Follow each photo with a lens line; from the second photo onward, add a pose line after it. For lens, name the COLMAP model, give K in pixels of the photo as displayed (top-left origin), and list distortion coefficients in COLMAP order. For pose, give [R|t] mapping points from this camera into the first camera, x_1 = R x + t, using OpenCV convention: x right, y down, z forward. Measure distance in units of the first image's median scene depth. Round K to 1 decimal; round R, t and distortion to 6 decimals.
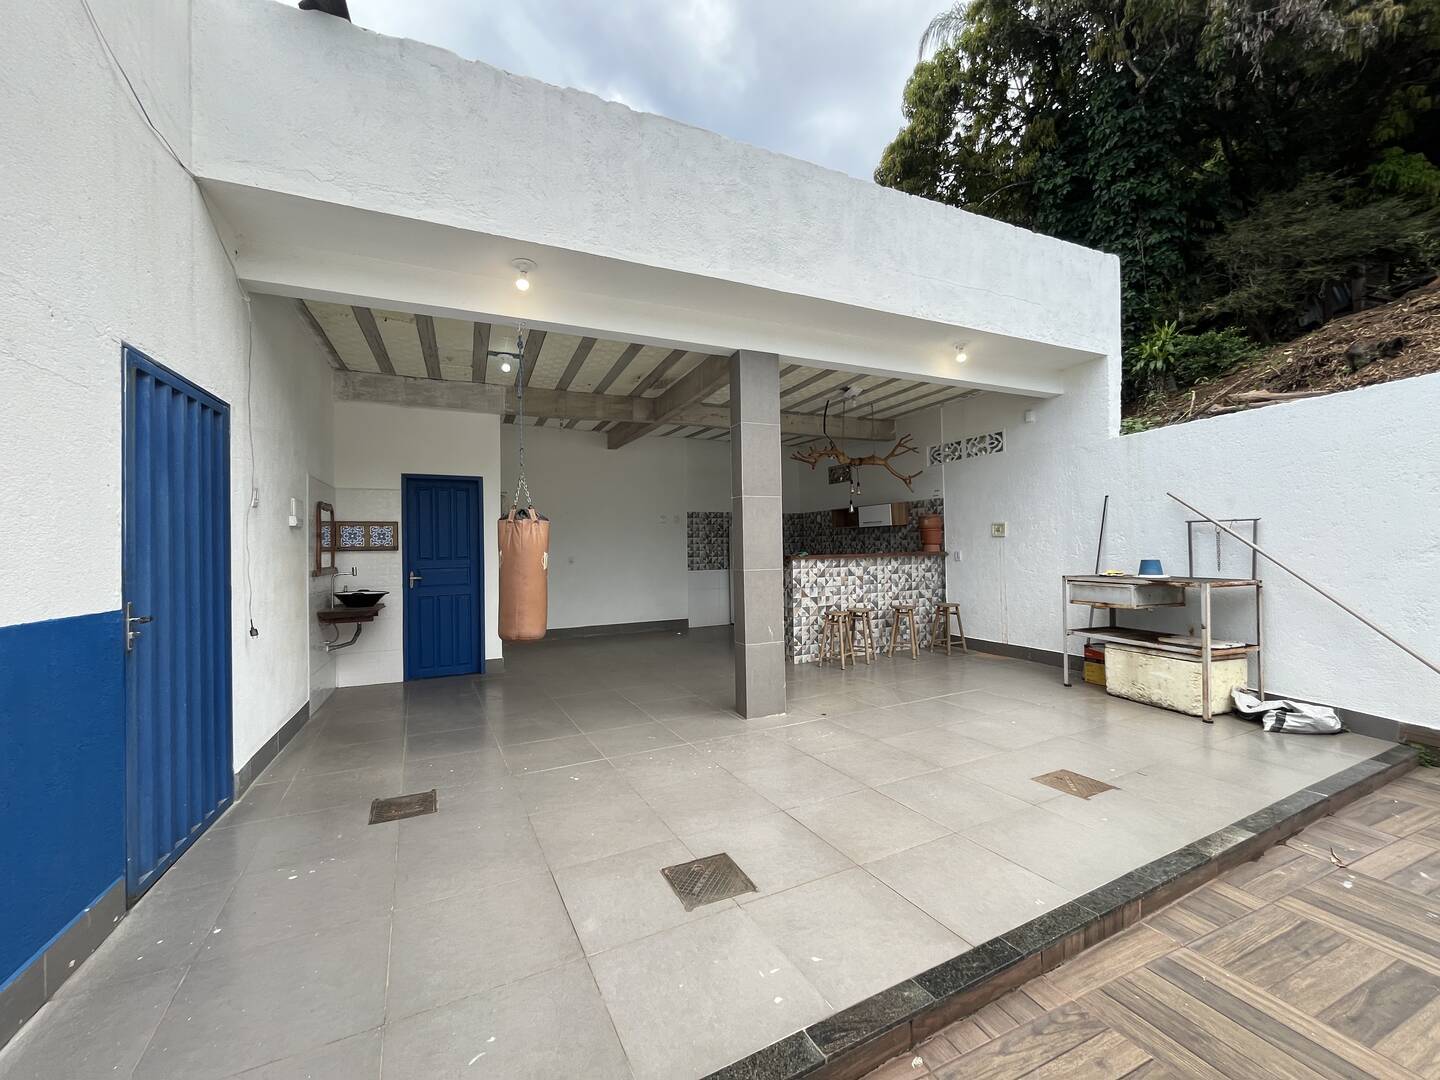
lens RADIAL K [[582.8, 0, 720.0], [0, 582.8, 540.0], [0, 0, 1]] dist [-0.000828, 0.000028]
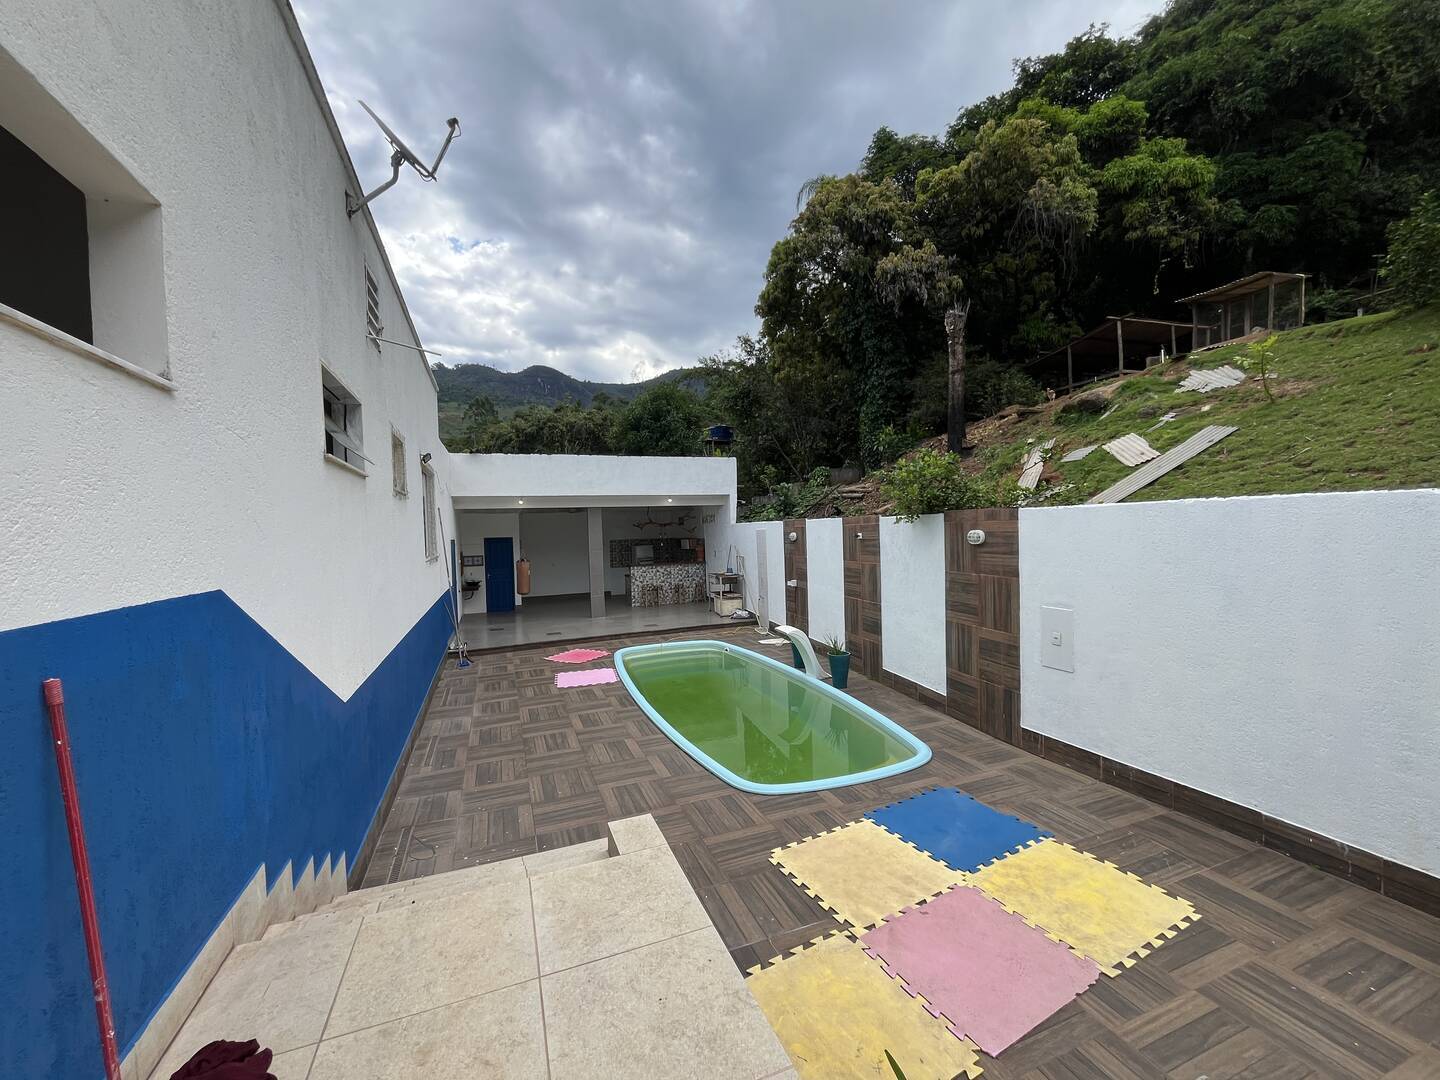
lens RADIAL K [[582.8, 0, 720.0], [0, 582.8, 540.0], [0, 0, 1]] dist [-0.000828, 0.000028]
pose [[0.998591, -0.011980, -0.051694, 0.702325], [0.013782, 0.999304, 0.034652, -0.181263], [0.051243, -0.035315, 0.998062, -1.672690]]
